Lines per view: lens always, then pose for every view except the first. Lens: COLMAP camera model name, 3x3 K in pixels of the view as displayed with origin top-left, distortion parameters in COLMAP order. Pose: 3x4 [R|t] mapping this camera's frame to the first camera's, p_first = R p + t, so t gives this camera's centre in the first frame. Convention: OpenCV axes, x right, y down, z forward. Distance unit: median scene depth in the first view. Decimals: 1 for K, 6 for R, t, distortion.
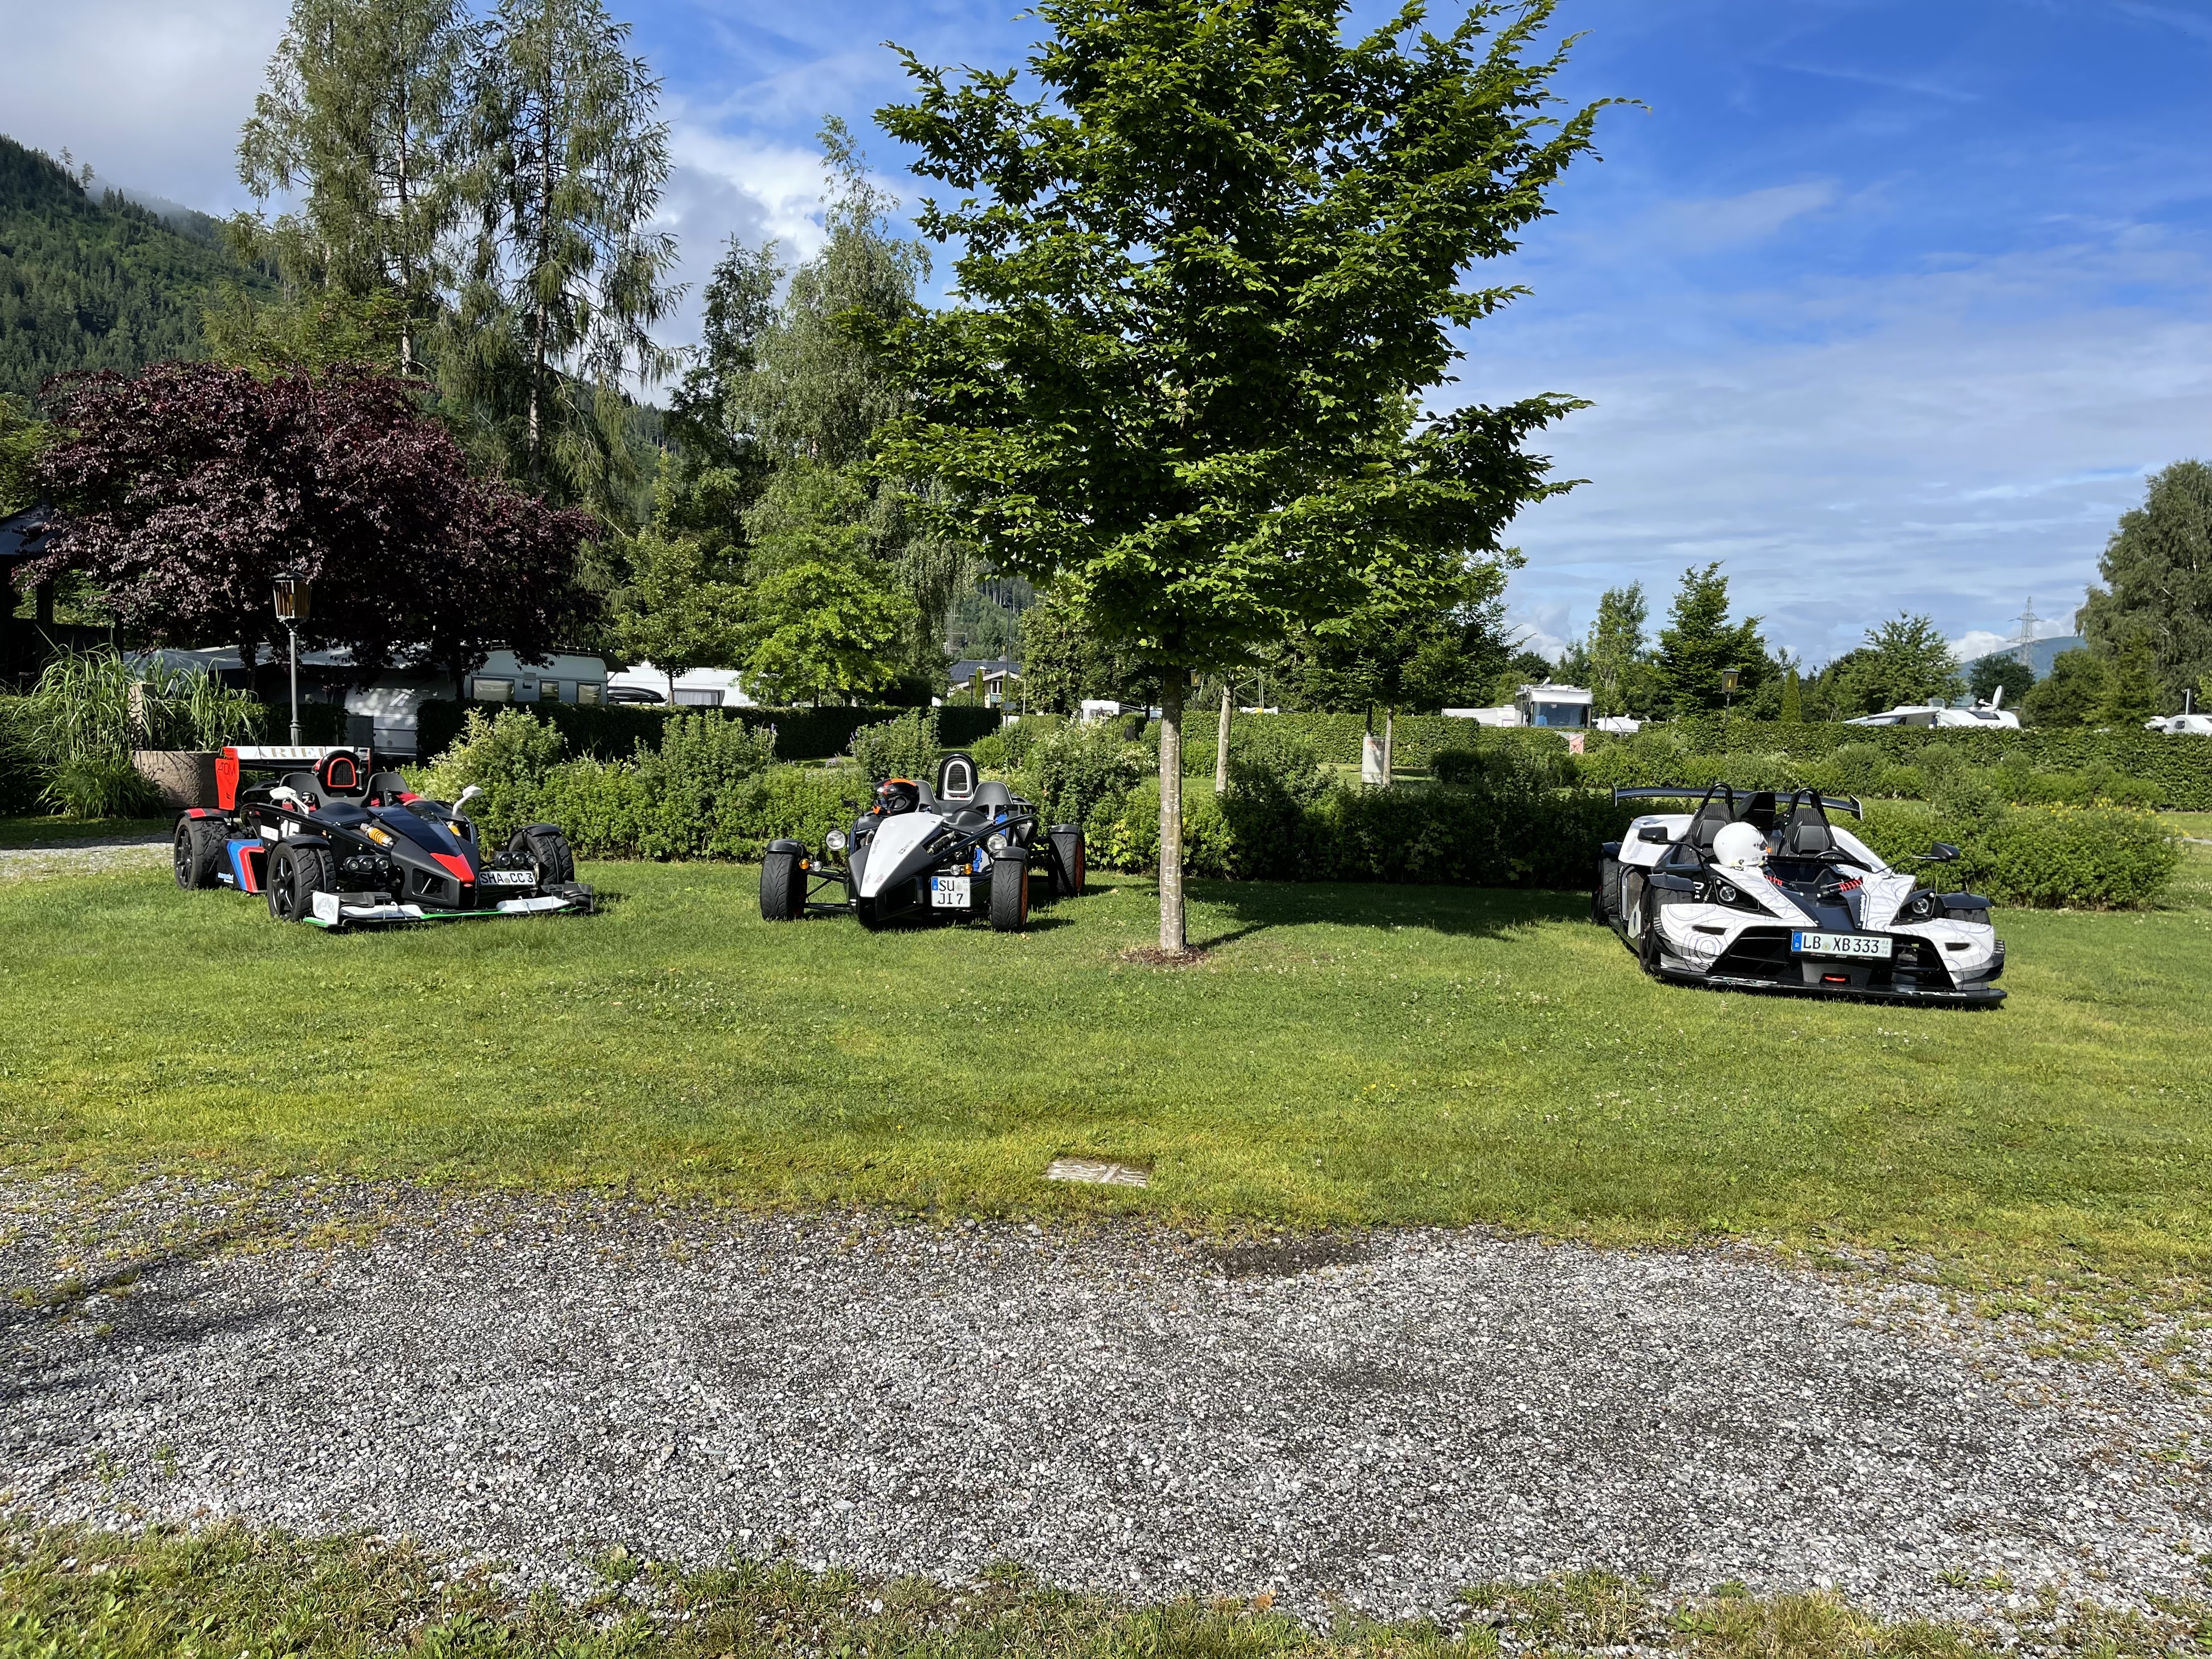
lens RADIAL K [[1659.3, 0, 1106.0], [0, 1659.3, 829.5], [0, 0, 1]] dist [0.073772, -0.098807]
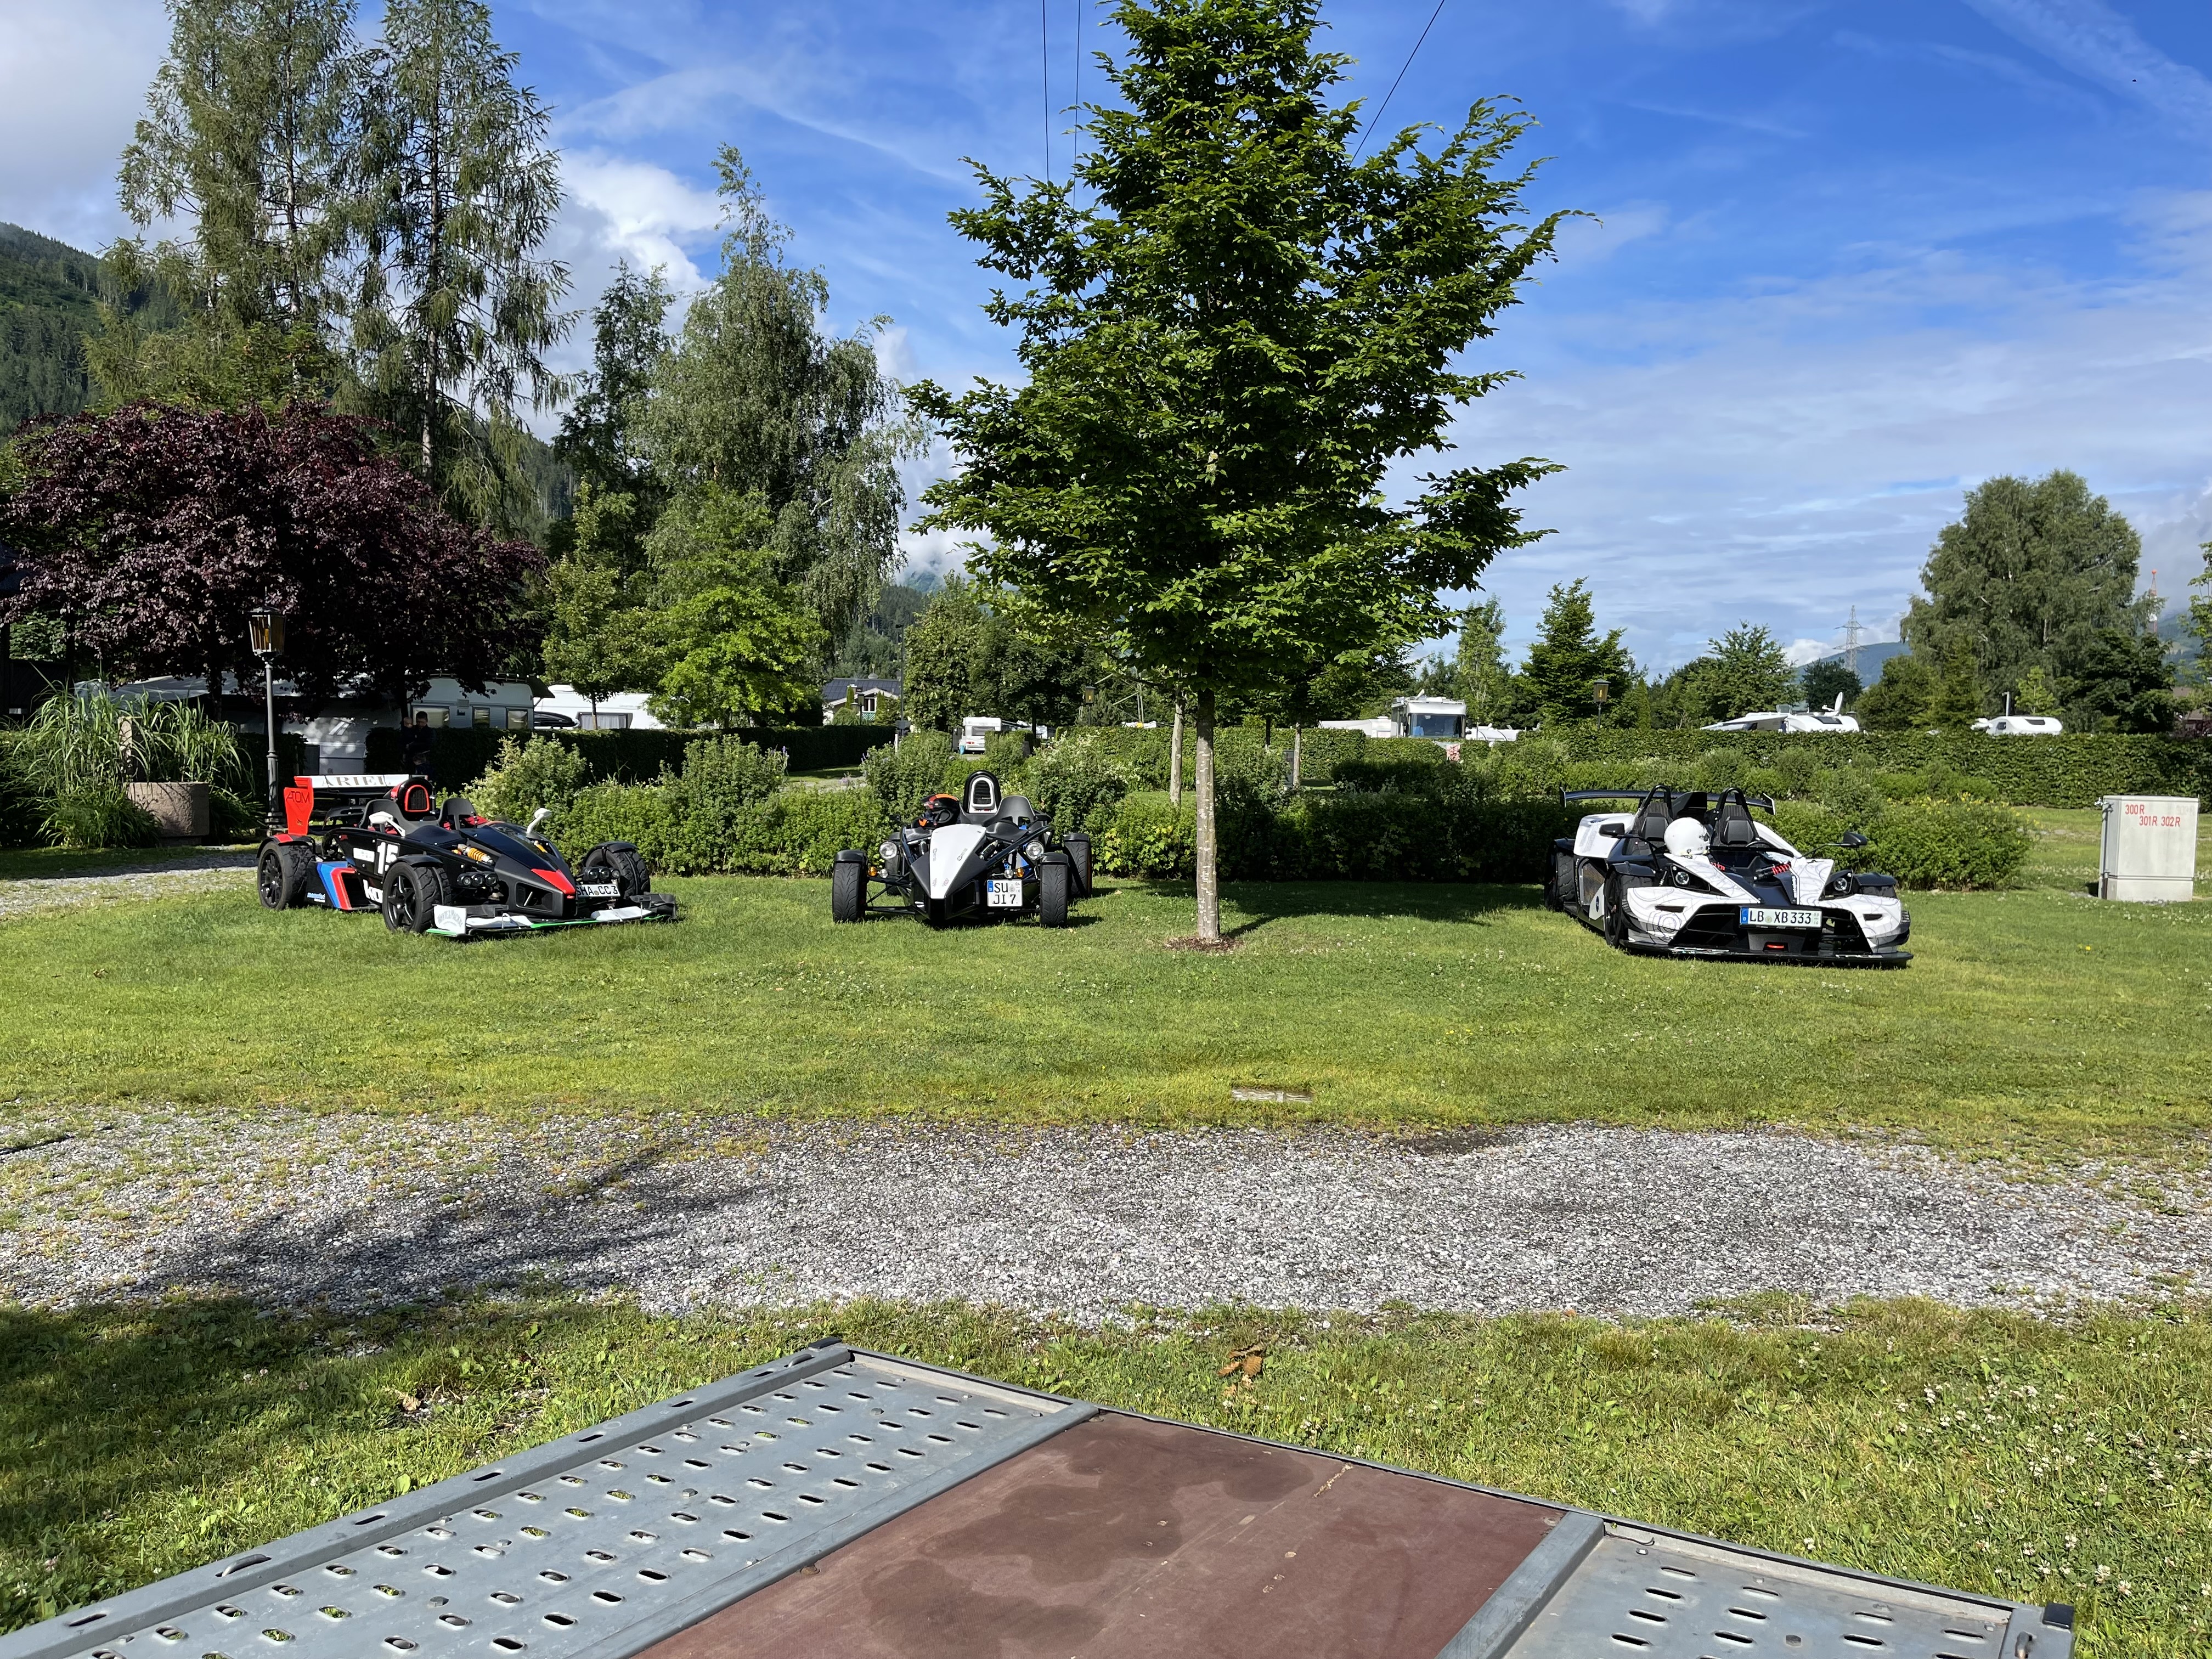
lens RADIAL K [[1640.1, 0, 1111.5], [0, 1640.1, 830.0], [0, 0, 1]] dist [0.075060, -0.103169]
pose [[0.996862, -0.019896, 0.076614, -0.072887], [0.020535, 0.999761, -0.007552, 0.003134], [-0.076446, 0.009101, 0.997032, -0.081786]]
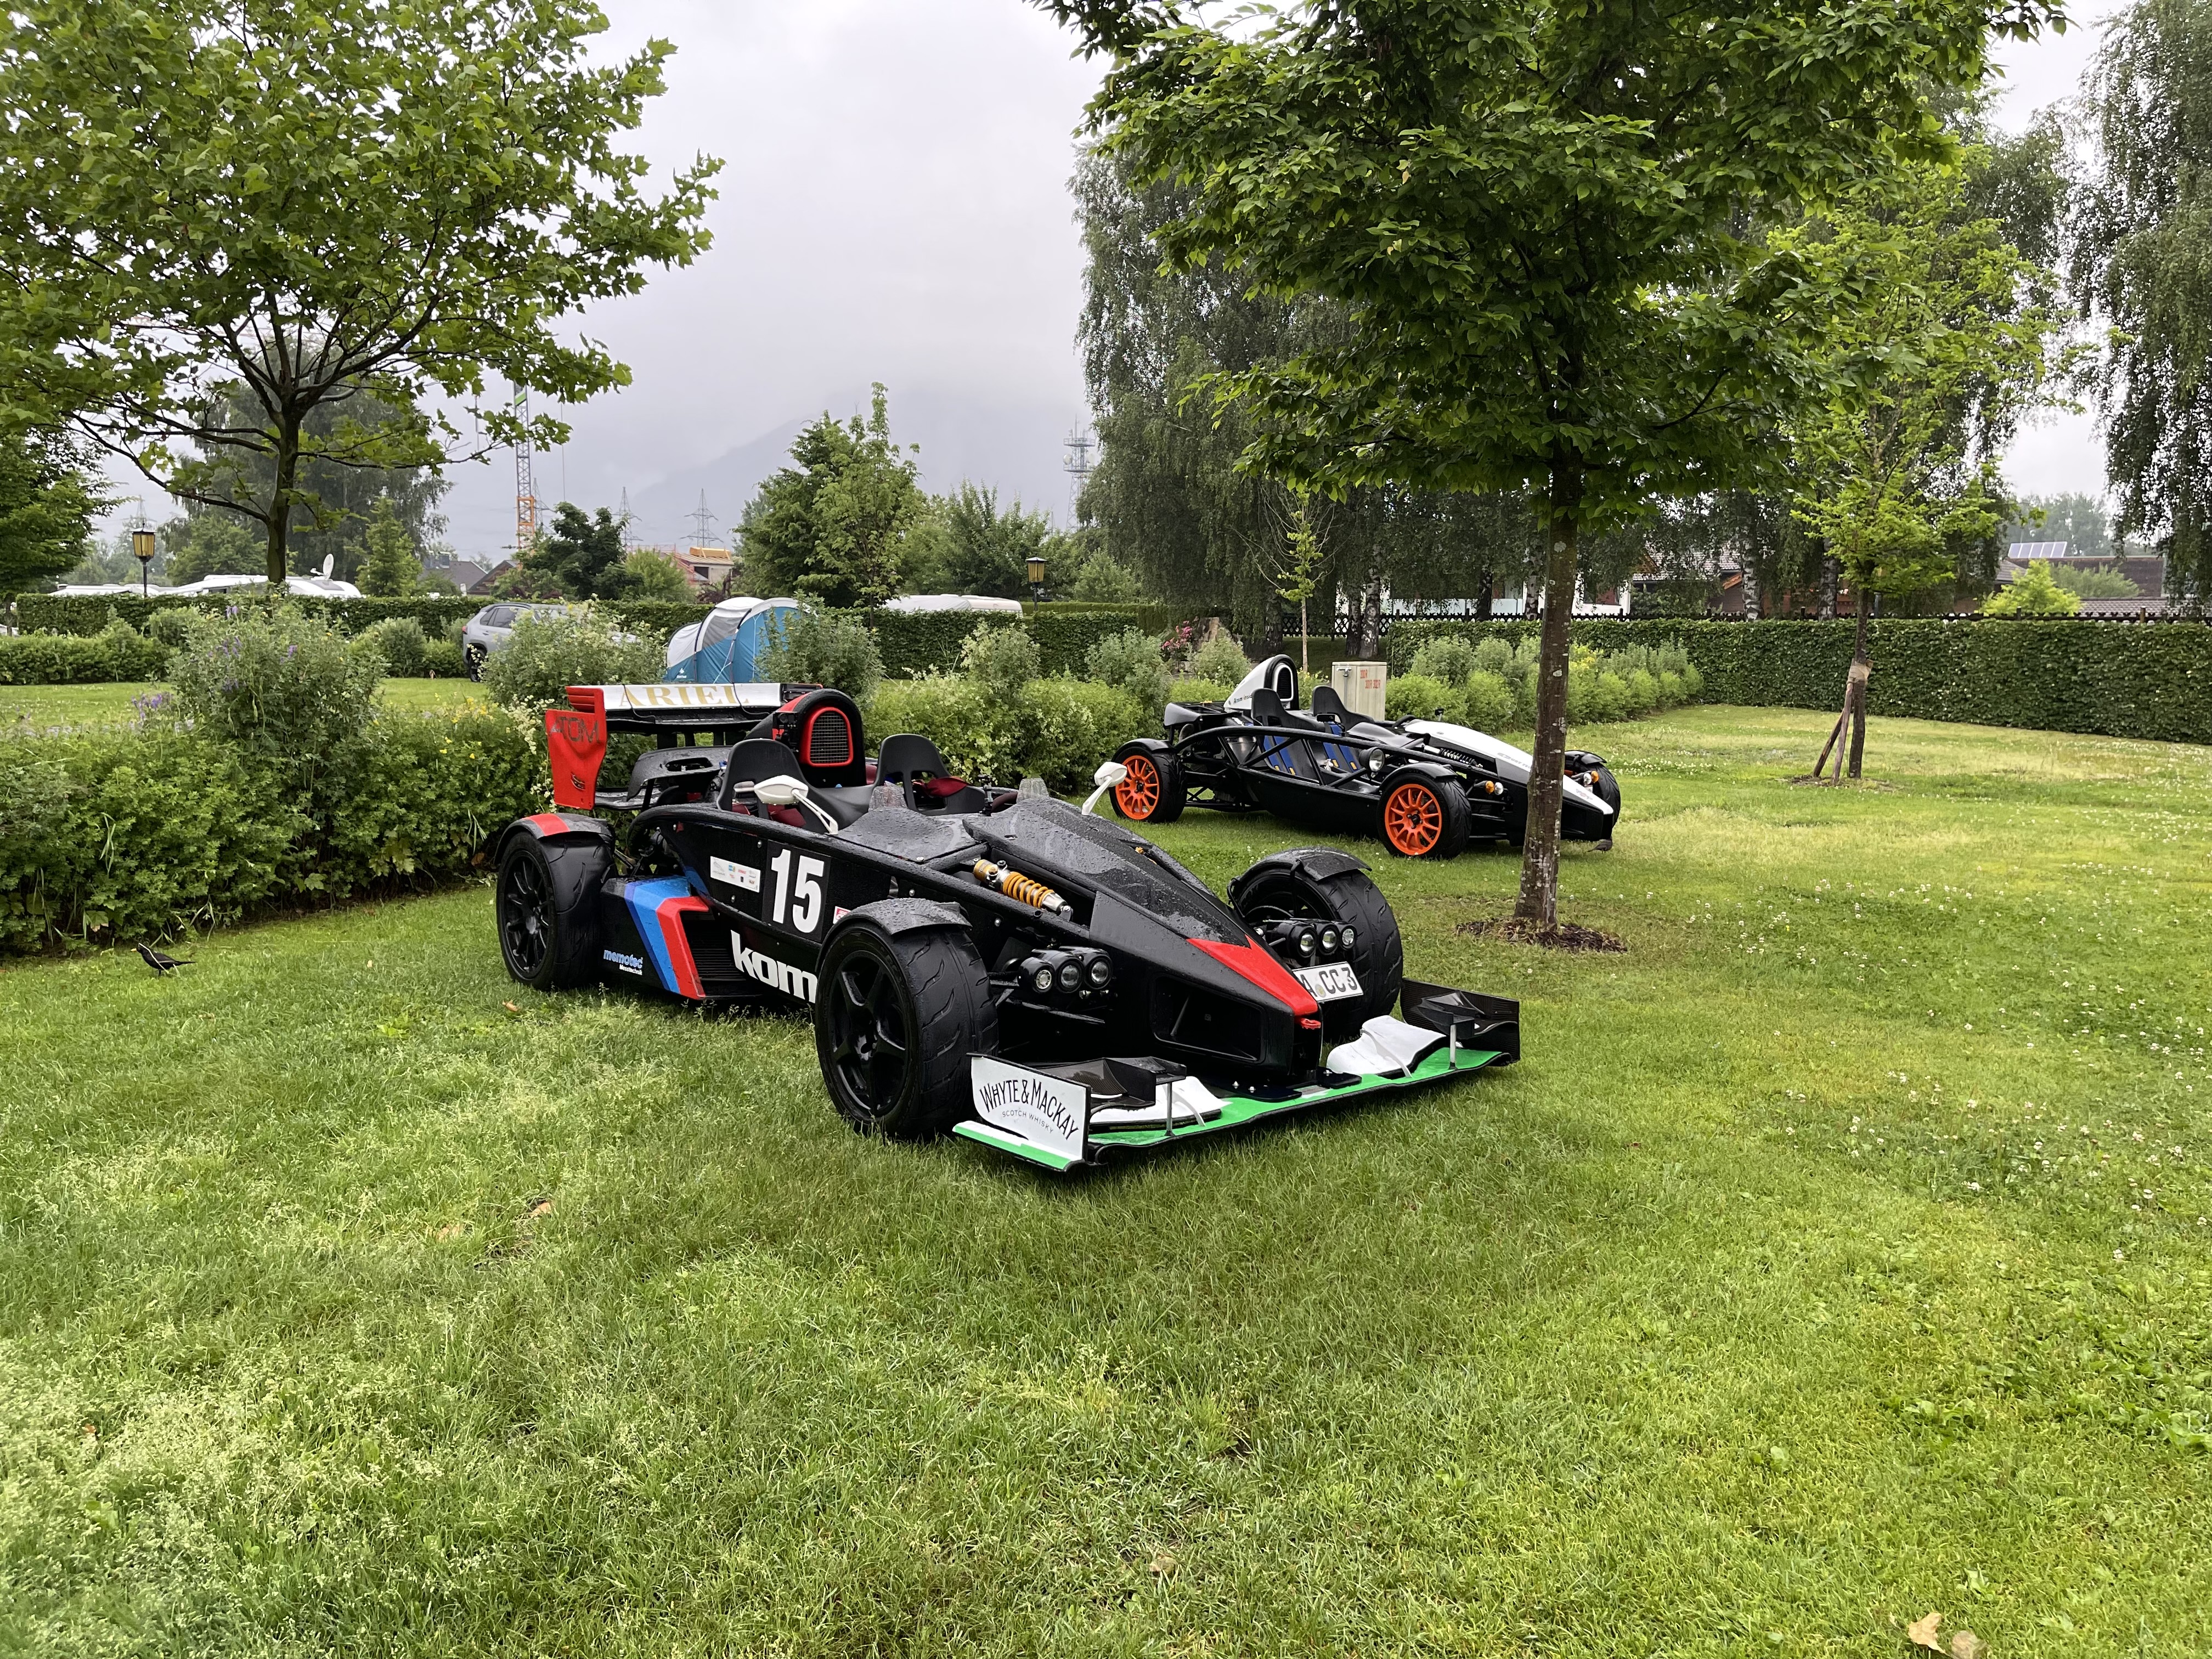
lens RADIAL K [[1676.7, 0, 1111.7], [0, 1676.7, 832.3], [0, 0, 1]] dist [0.082377, -0.112308]
pose [[0.998617, -0.008500, -0.051883, -0.278943], [0.010565, 0.999158, 0.039647, -0.019762], [0.051502, -0.040140, 0.997866, 0.410867]]
